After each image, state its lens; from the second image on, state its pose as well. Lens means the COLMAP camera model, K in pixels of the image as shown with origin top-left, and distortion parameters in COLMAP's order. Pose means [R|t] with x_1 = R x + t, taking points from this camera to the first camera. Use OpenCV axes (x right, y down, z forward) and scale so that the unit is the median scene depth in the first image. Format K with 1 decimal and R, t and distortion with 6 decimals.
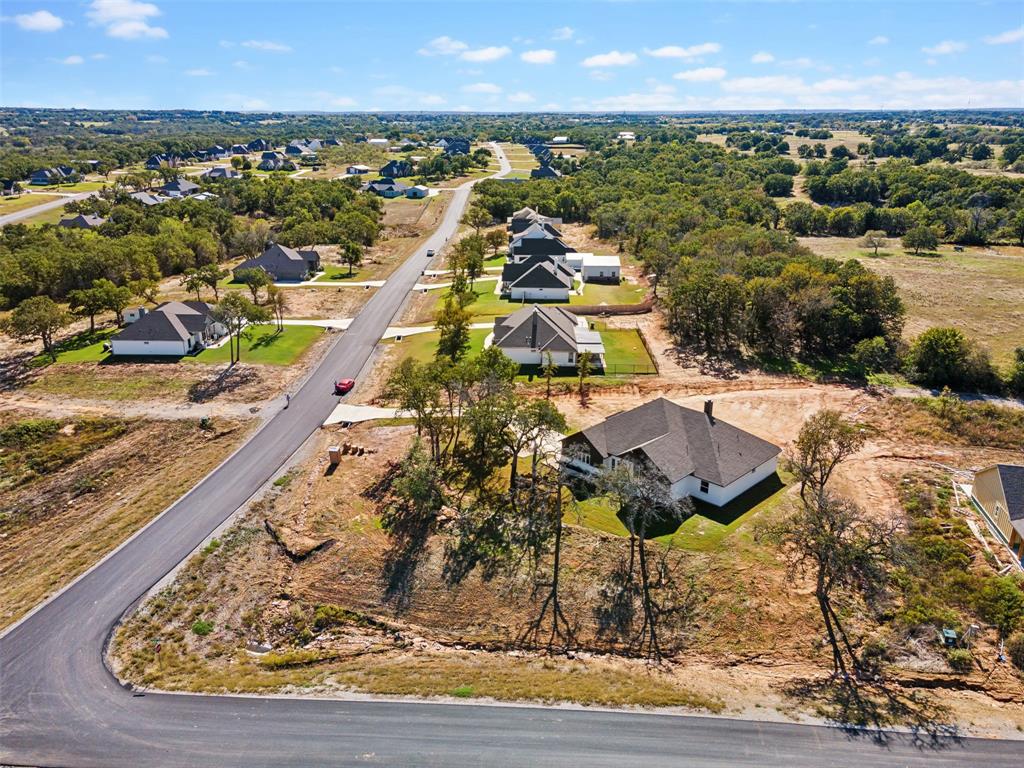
lens RADIAL K [[761.7, 0, 514.6], [0, 761.7, 383.2], [0, 0, 1]] dist [0.013176, 0.040852]
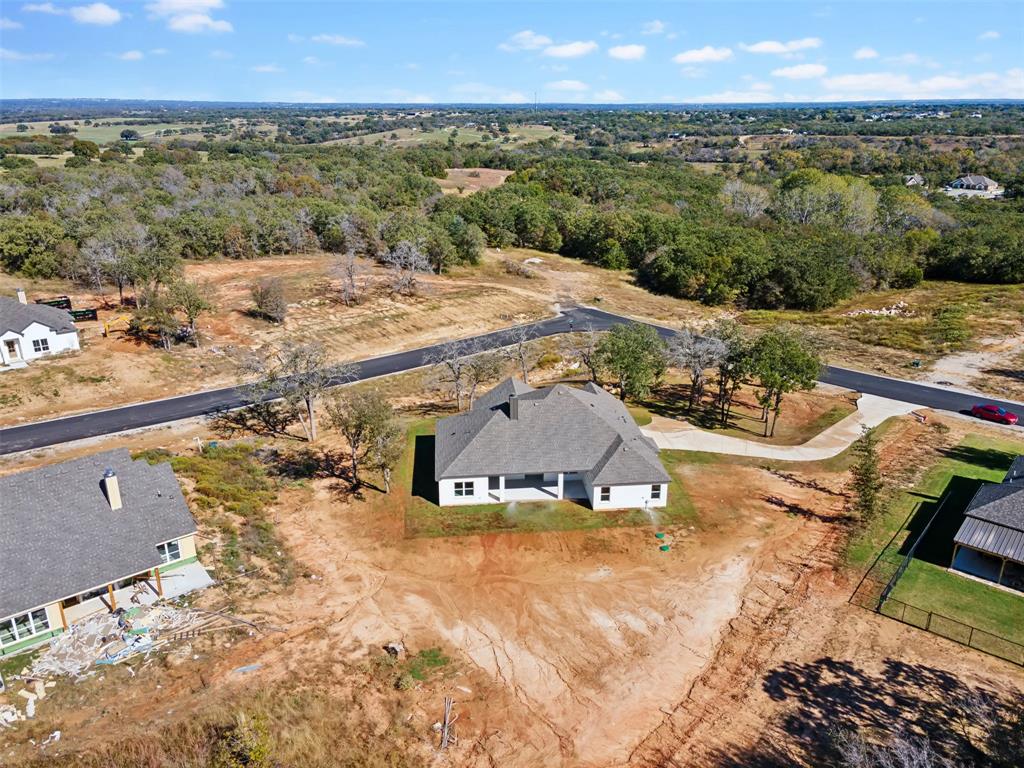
lens RADIAL K [[776.2, 0, 512.0], [0, 776.2, 384.0], [0, 0, 1]] dist [0.026707, 0.001587]
pose [[-0.644781, 0.247688, -0.723124, 1.104095], [-0.260716, 0.818044, 0.512671, -0.518729], [0.718530, 0.519090, -0.462883, 1.822704]]
